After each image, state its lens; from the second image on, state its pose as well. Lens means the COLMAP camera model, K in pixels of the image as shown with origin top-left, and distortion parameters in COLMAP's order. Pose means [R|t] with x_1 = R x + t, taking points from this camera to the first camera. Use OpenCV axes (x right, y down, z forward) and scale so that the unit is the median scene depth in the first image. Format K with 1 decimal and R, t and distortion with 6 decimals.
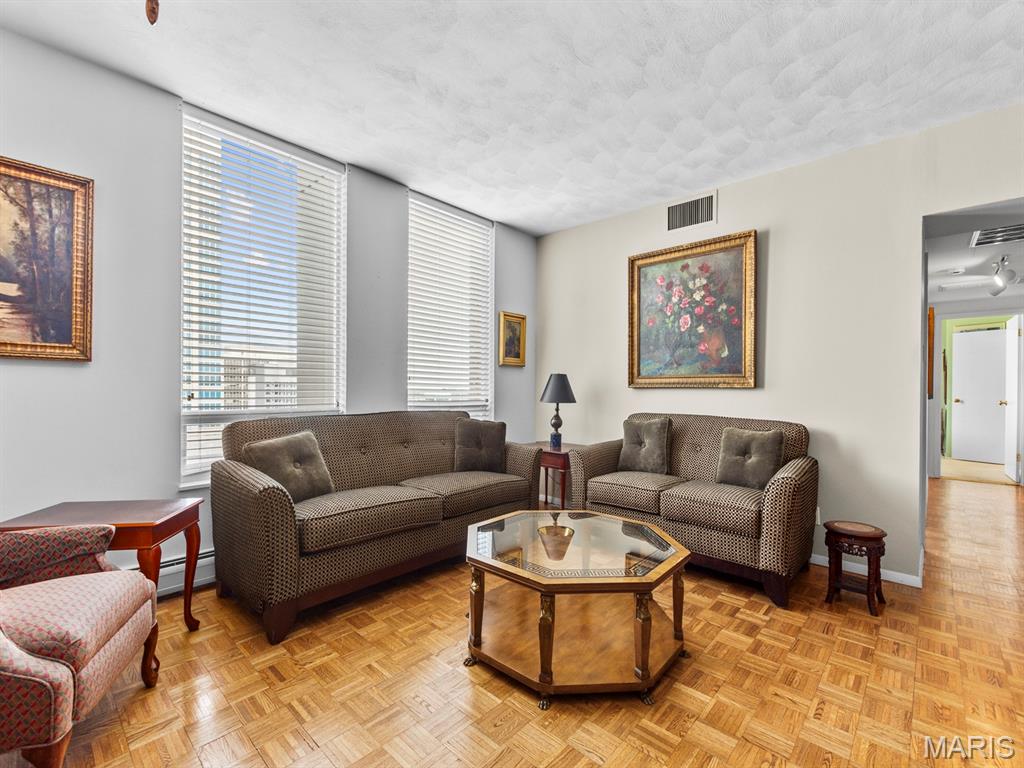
lens RADIAL K [[454.4, 0, 510.1], [0, 454.4, 382.9], [0, 0, 1]] dist [-0.001197, 0.000378]
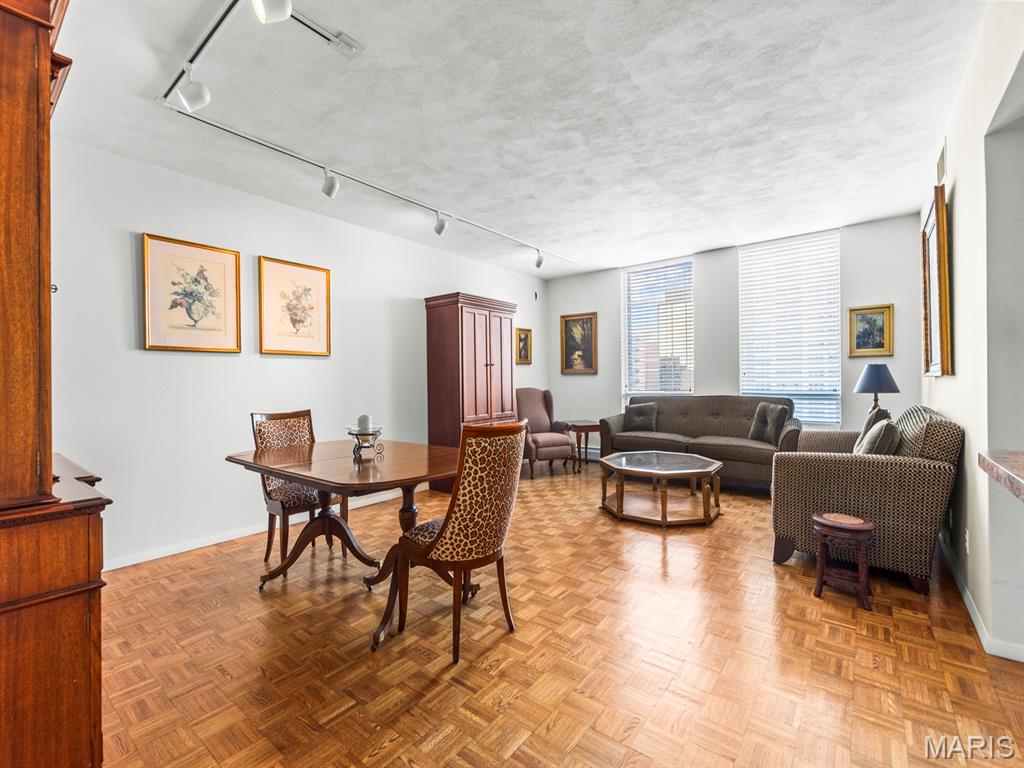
lens RADIAL K [[454.4, 0, 513.0], [0, 454.4, 381.5], [0, 0, 1]] dist [-0.001197, 0.000378]
pose [[0.080574, -0.010890, -0.996689, 1.193192], [0.026365, 0.999614, -0.008791, 0.007339], [0.996400, -0.025570, 0.080830, 0.137505]]
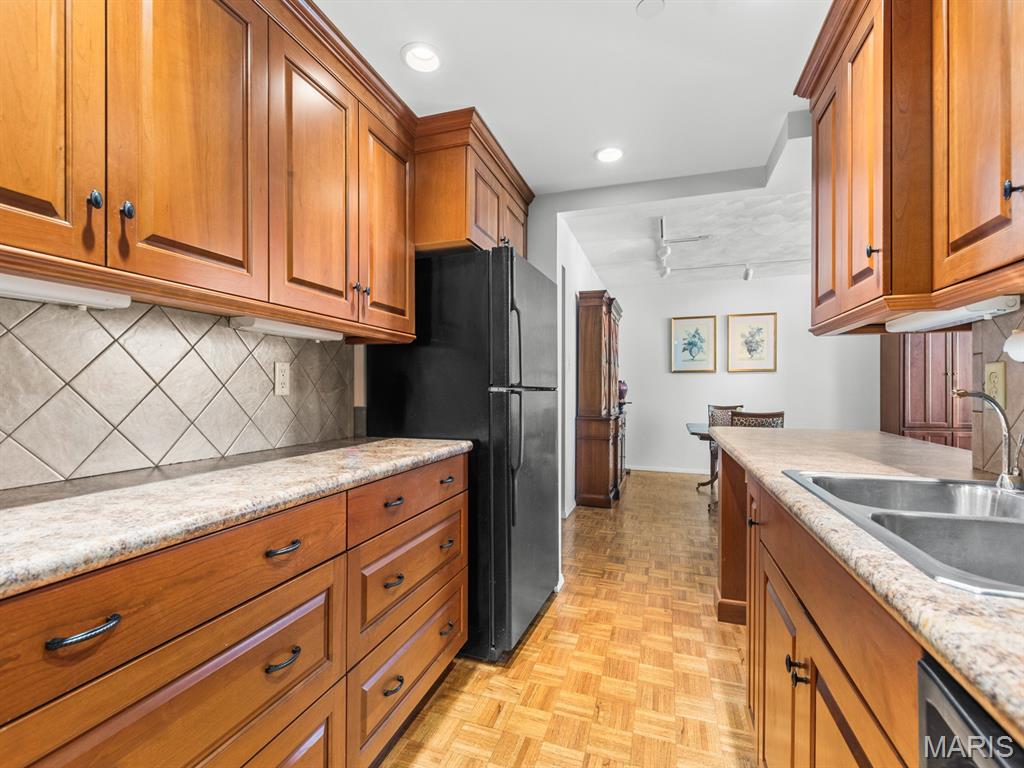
lens RADIAL K [[454.4, 0, 513.6], [0, 454.4, 388.6], [0, 0, 1]] dist [-0.001197, 0.000378]
pose [[-0.911109, -0.007881, -0.412091, 1.619888], [-0.003156, 0.999921, -0.012145, 0.010244], [0.412154, -0.009765, -0.911062, 0.927000]]
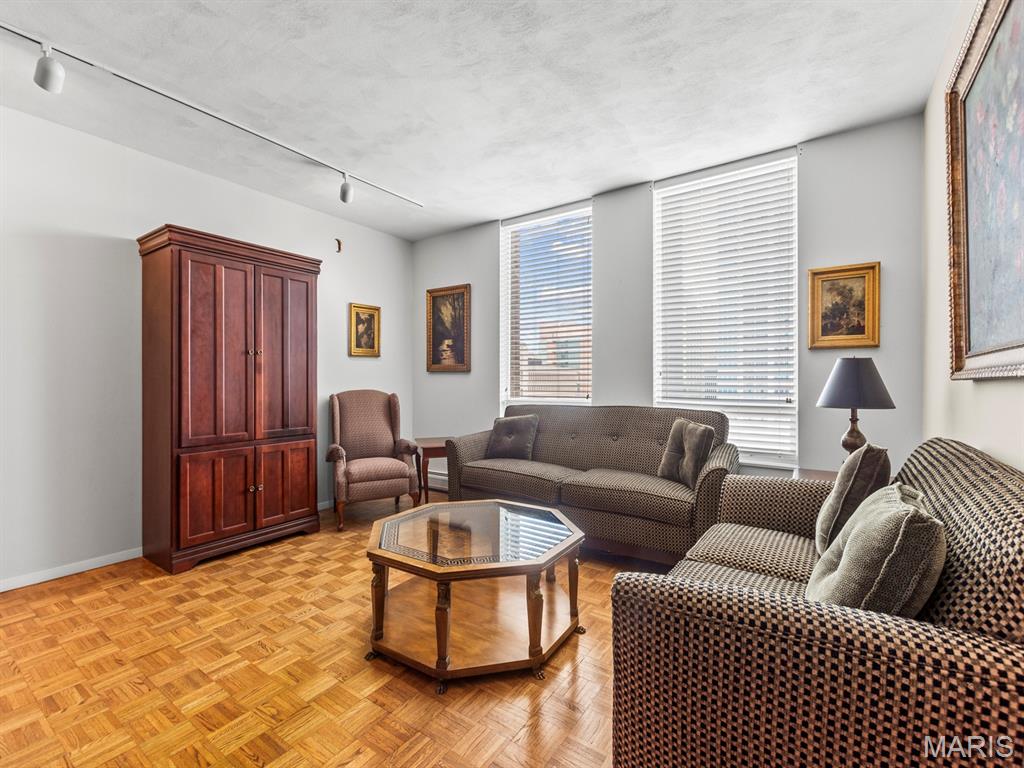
lens RADIAL K [[454.4, 0, 520.8], [0, 454.4, 378.8], [0, 0, 1]] dist [-0.001197, 0.000378]
pose [[0.145707, -0.018486, -0.989155, 0.704561], [0.011473, 0.999790, -0.016994, 0.013208], [0.989261, -0.008872, 0.145889, 0.569980]]
